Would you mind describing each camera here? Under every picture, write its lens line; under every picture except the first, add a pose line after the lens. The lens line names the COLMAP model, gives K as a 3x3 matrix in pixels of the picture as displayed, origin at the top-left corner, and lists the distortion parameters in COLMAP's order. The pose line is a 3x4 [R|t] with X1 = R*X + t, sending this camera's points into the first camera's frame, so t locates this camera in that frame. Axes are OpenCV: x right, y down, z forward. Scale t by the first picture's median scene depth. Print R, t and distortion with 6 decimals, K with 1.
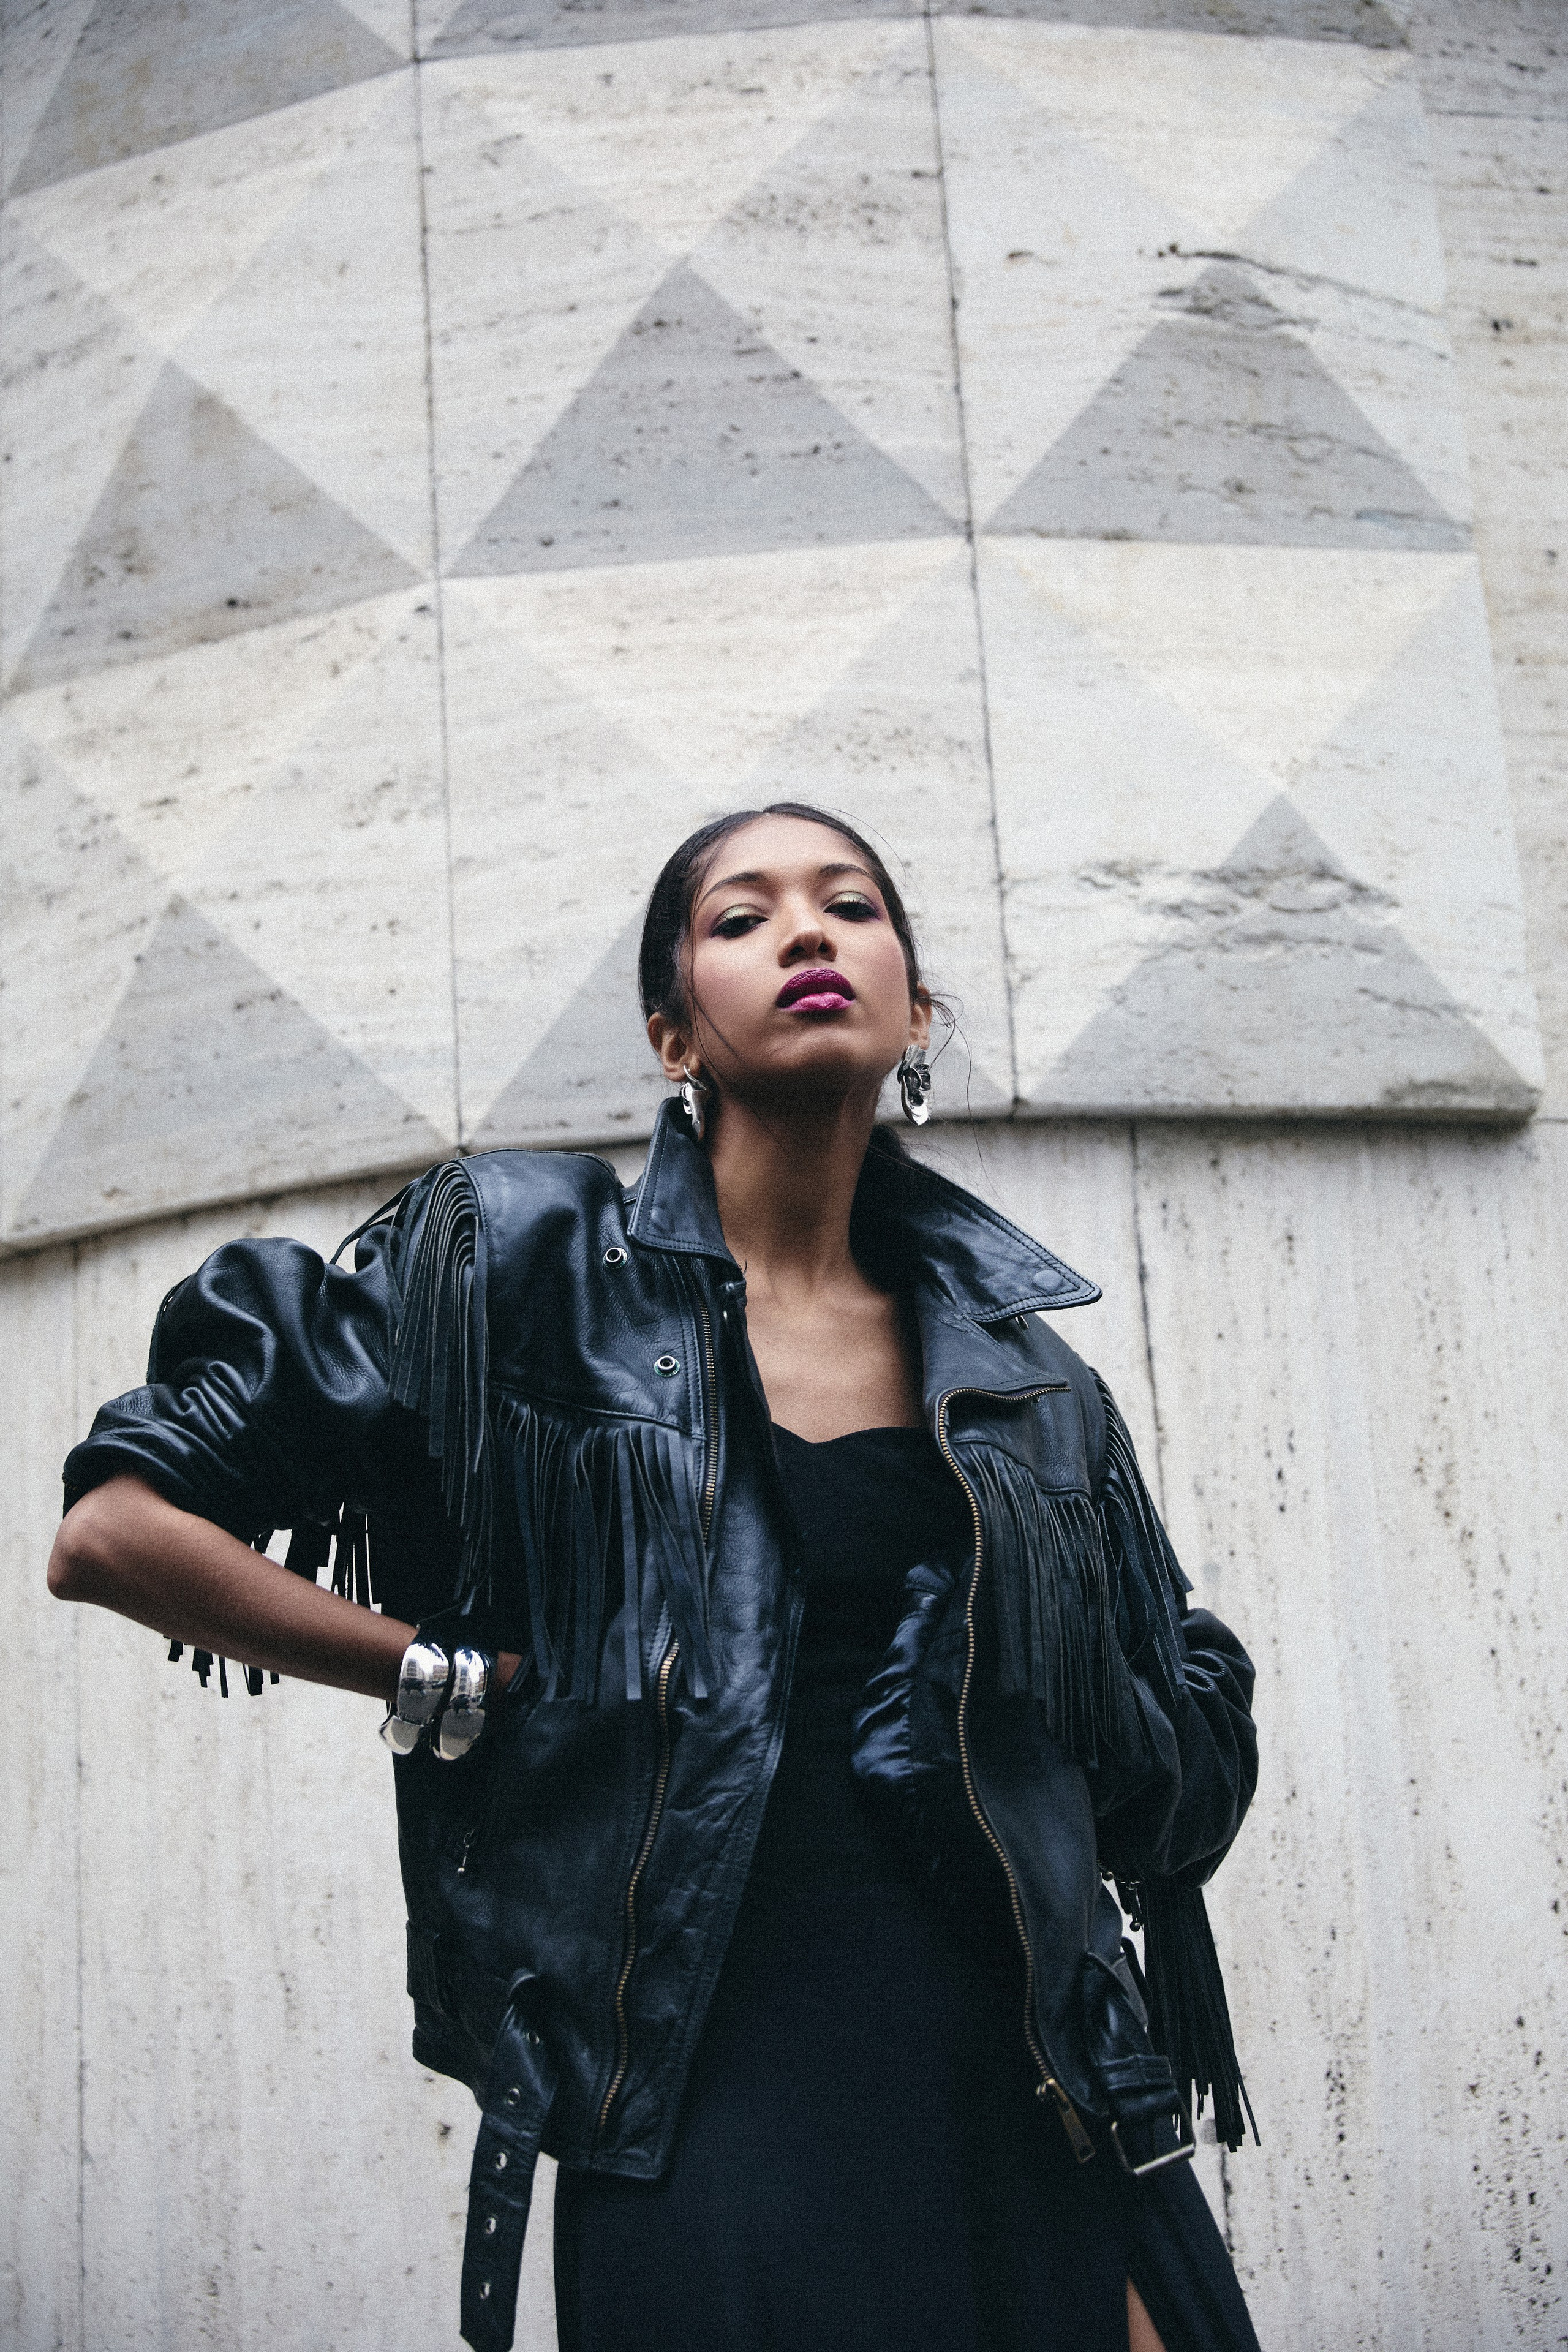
lens RADIAL K [[3945.6, 0, 784.4], [0, 3945.6, 1175.6], [0, 0, 1]] dist [-0.027583, 0.000000]
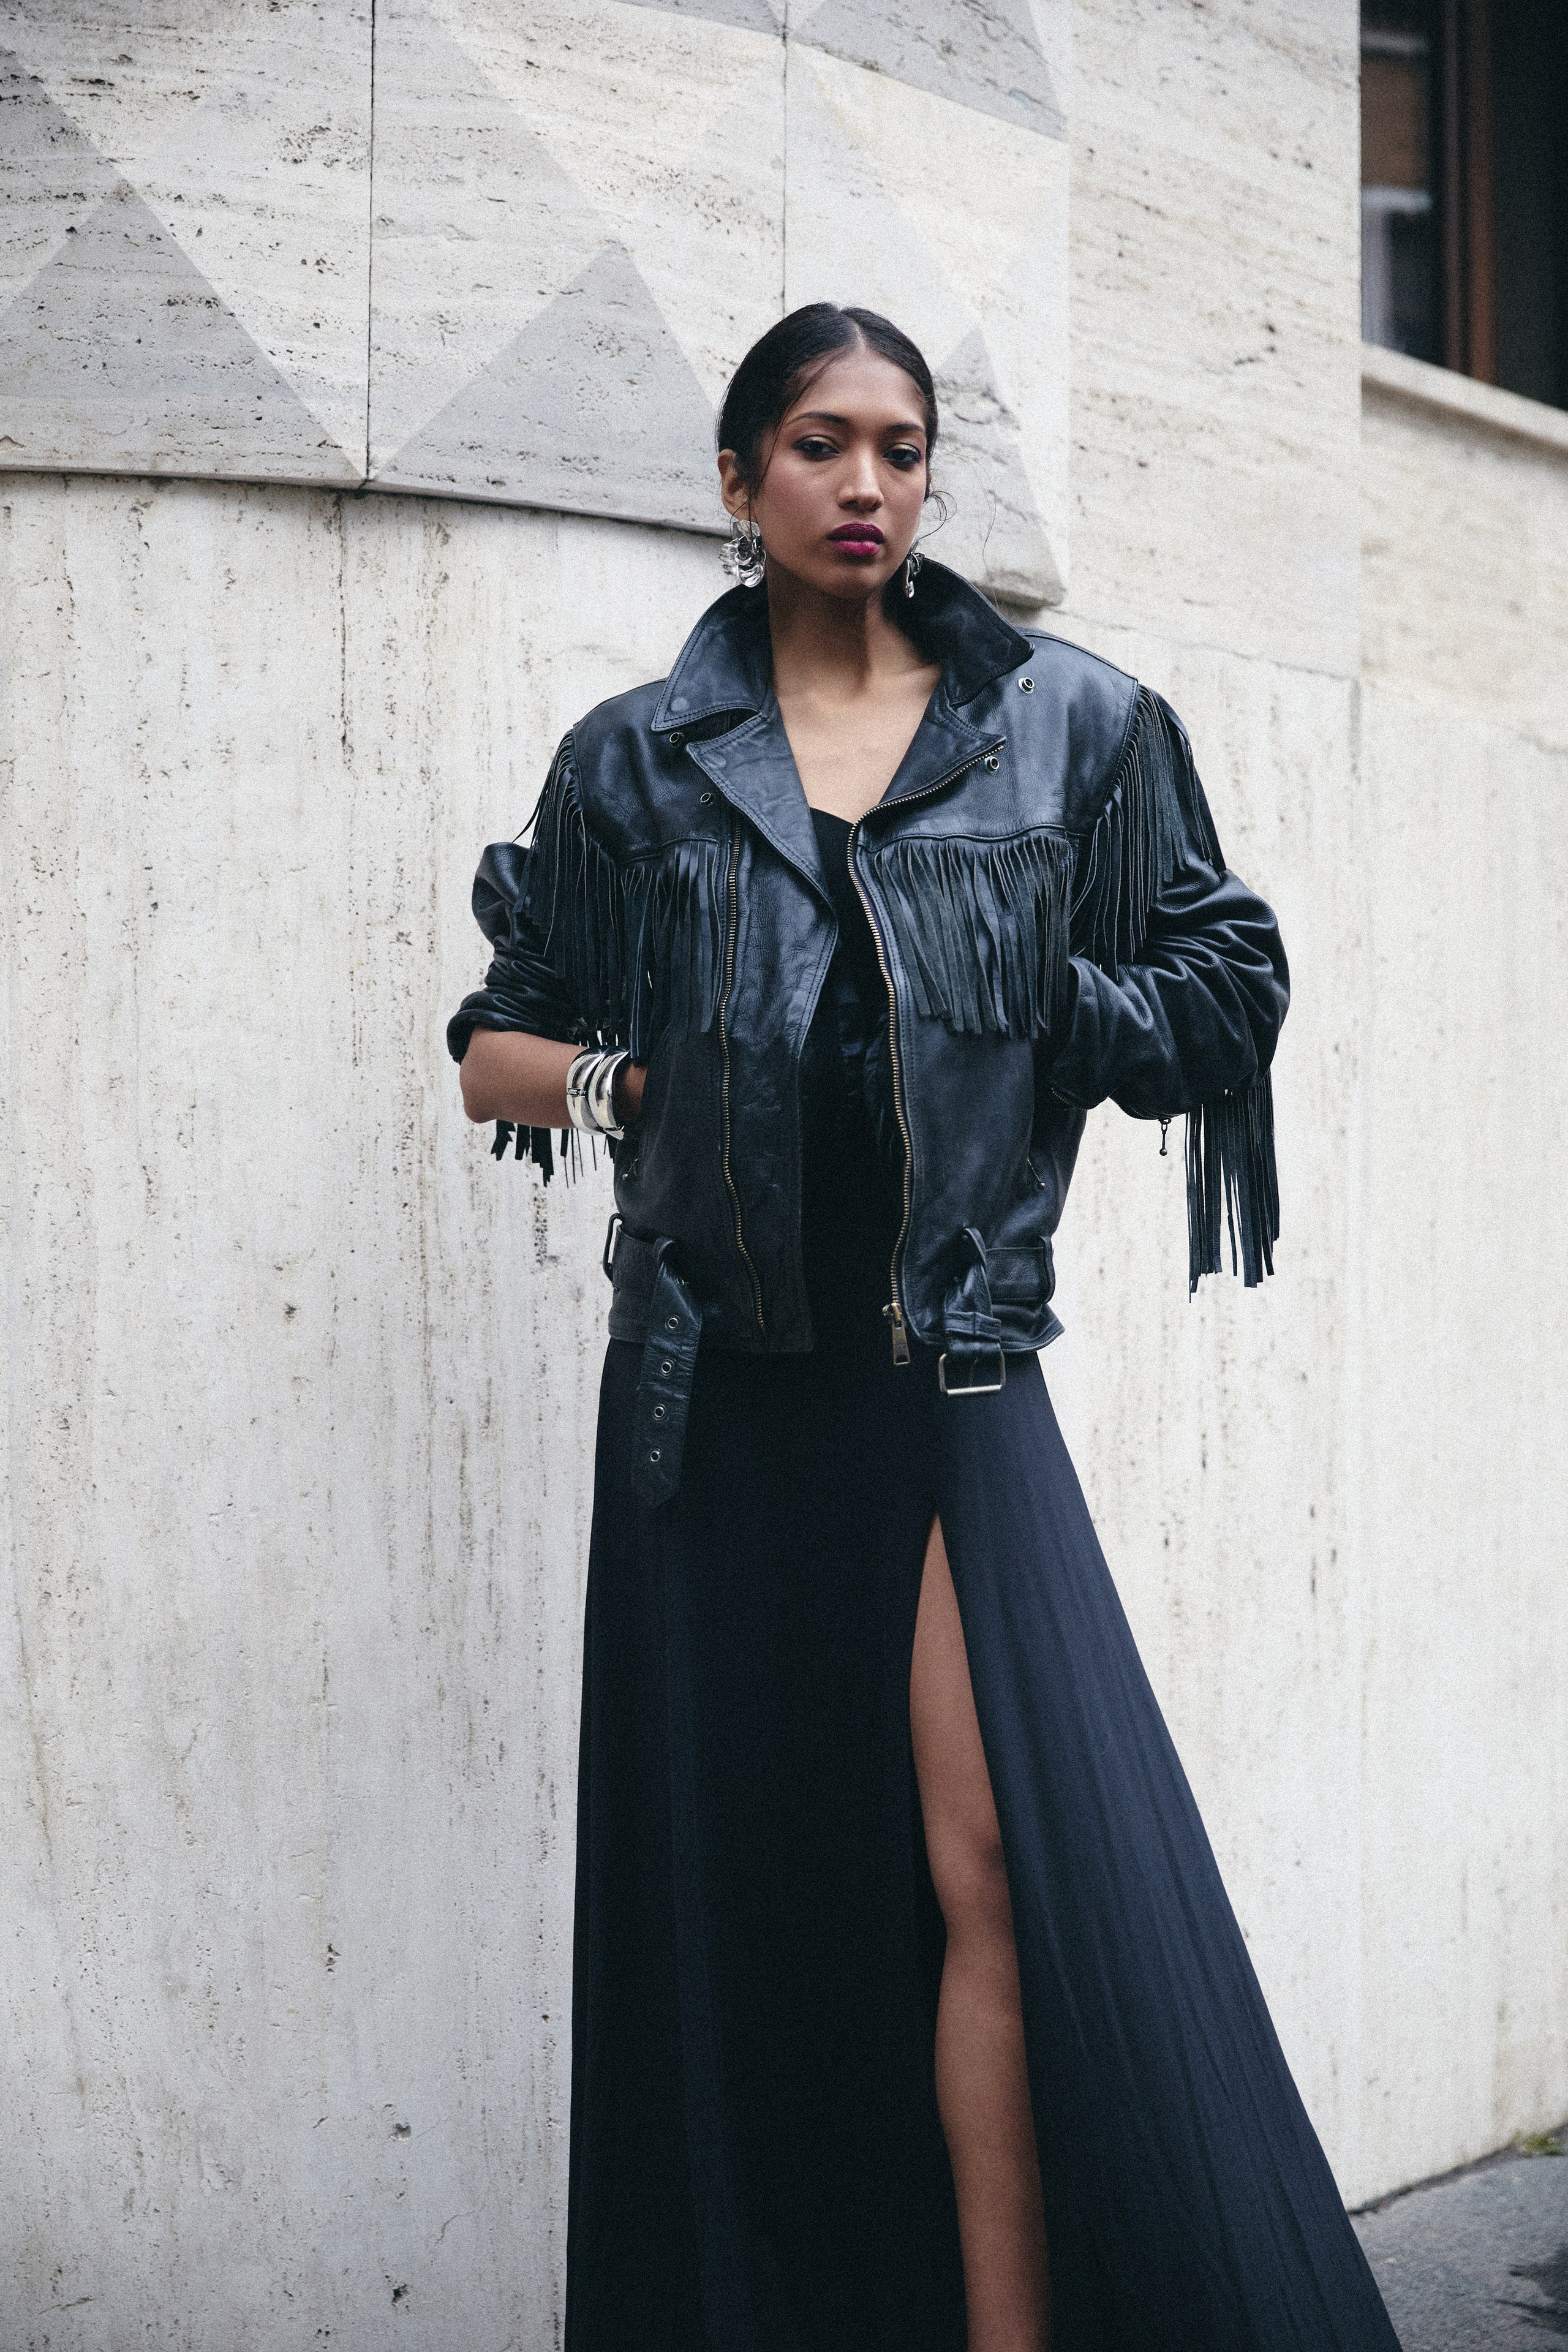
lens RADIAL K [[3615.2, 0, 780.4], [0, 3615.2, 1184.8], [0, 0, 1]] dist [-0.012868, 0.000000]
pose [[0.814088, 0.084404, 0.574575, -0.563533], [-0.220658, 0.960138, 0.171598, -0.017116], [-0.537188, -0.266480, 0.800261, 0.037963]]
